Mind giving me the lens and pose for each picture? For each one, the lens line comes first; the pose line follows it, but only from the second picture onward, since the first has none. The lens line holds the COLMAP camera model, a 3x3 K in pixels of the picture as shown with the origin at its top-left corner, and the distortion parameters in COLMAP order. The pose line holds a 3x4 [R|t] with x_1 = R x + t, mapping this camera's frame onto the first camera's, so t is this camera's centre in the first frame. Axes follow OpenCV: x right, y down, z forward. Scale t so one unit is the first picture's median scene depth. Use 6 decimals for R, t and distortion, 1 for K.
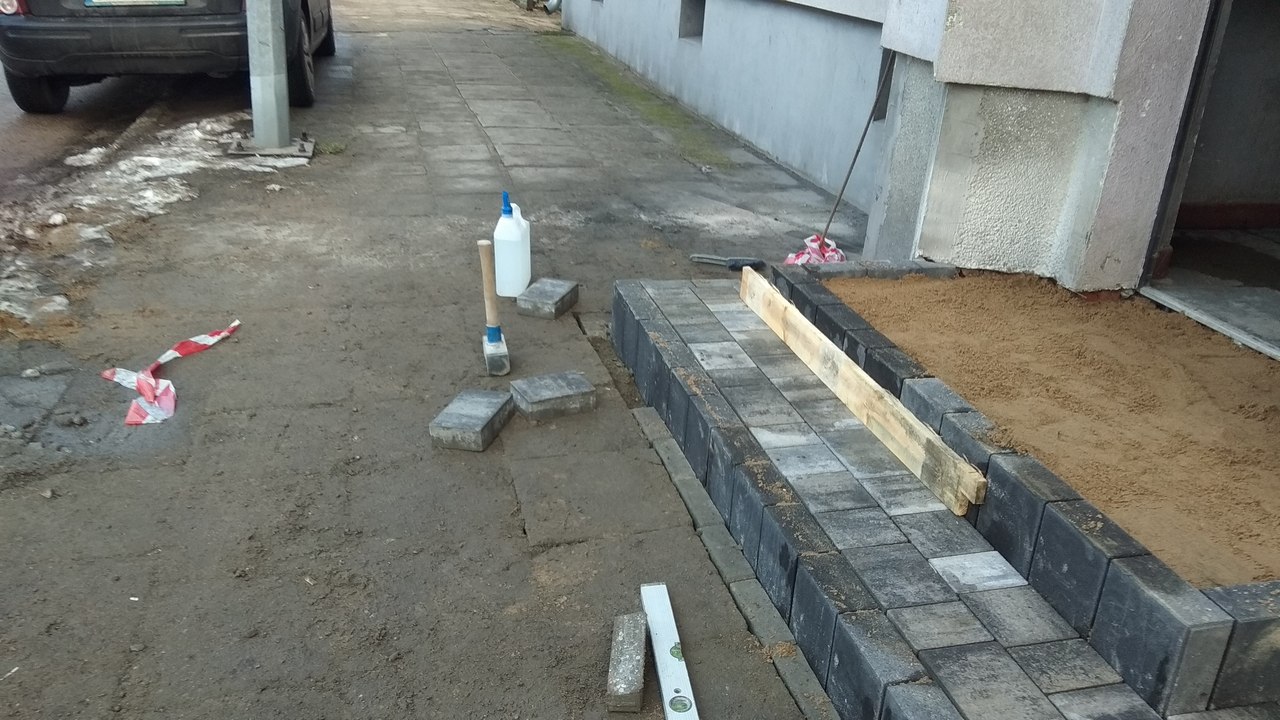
lens RADIAL K [[1078.5, 0, 643.0], [0, 1078.5, 355.9], [0, 0, 1]] dist [0.093767, -0.166371]
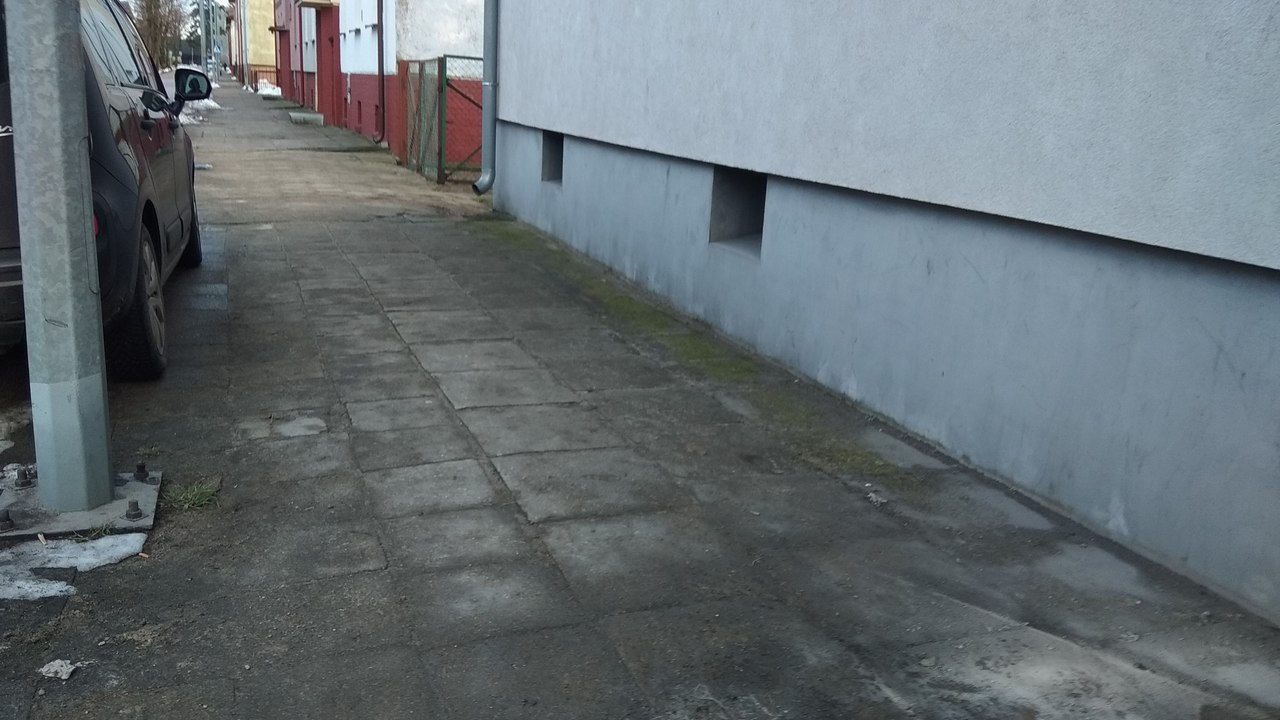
lens RADIAL K [[1078.5, 0, 681.9], [0, 1078.5, 360.3], [0, 0, 1]] dist [0.093767, -0.166371]
pose [[0.989297, -0.043710, 0.139212, -0.099688], [0.061185, 0.990416, -0.123828, -0.147077], [-0.132466, 0.131021, 0.982490, 0.358204]]
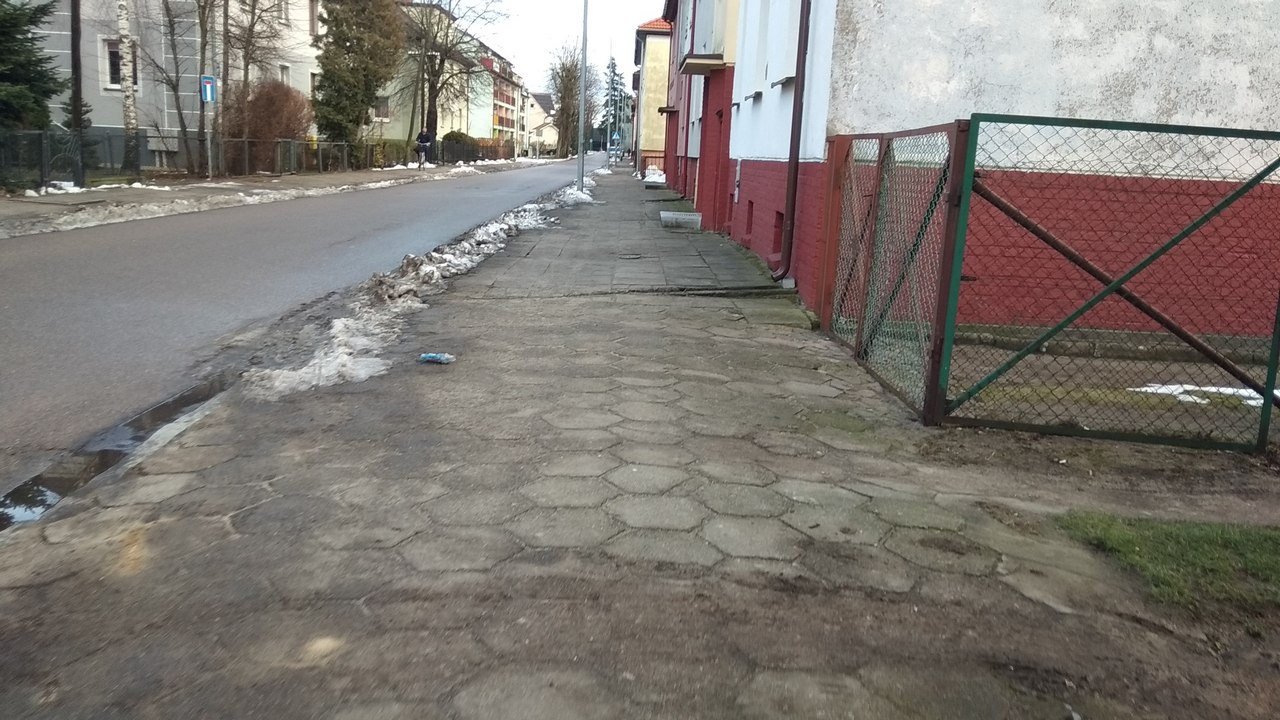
lens RADIAL K [[1078.5, 0, 642.9], [0, 1078.5, 371.6], [0, 0, 1]] dist [0.093767, -0.166371]
pose [[0.973932, 0.025168, -0.225442, -0.225269], [-0.067411, 0.981041, -0.181701, -0.485047], [0.216594, 0.192161, 0.957163, 1.173714]]
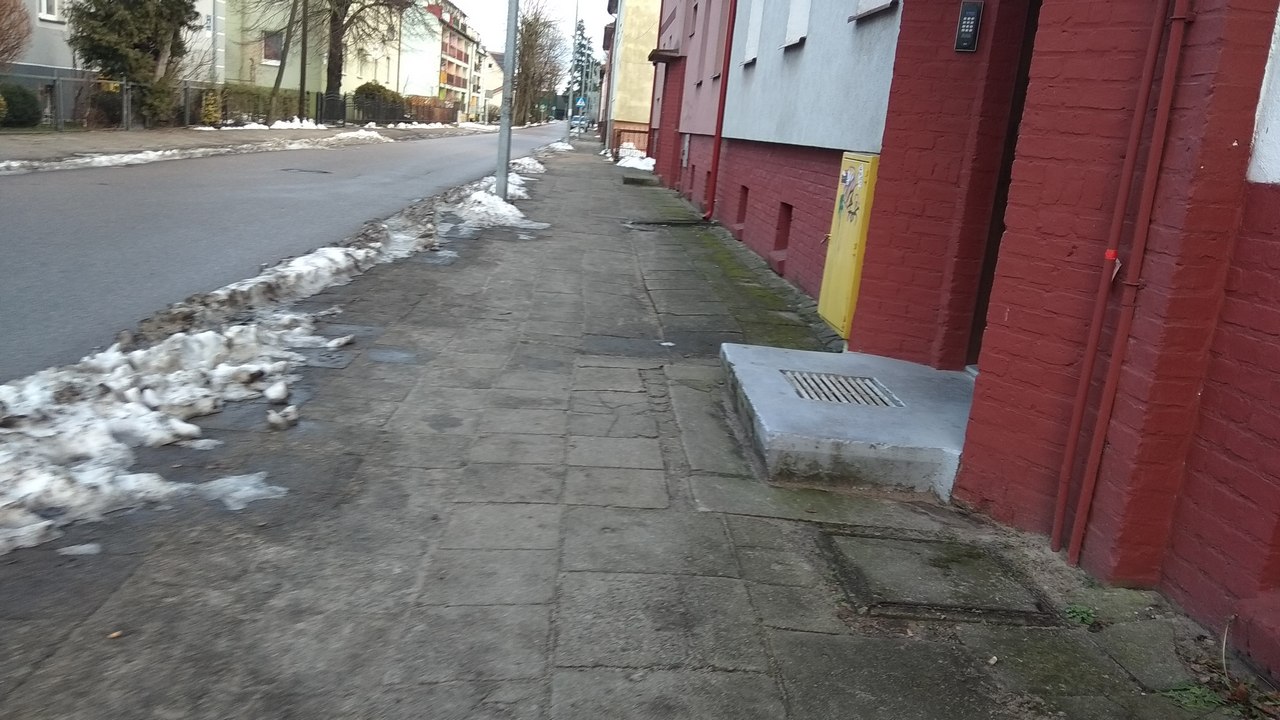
lens RADIAL K [[1078.5, 0, 629.6], [0, 1078.5, 361.0], [0, 0, 1]] dist [0.093767, -0.166371]
pose [[0.977980, 0.072519, -0.195695, -0.618566], [-0.106548, 0.979772, -0.169393, -1.075657], [0.179452, 0.186514, 0.965924, 2.602526]]
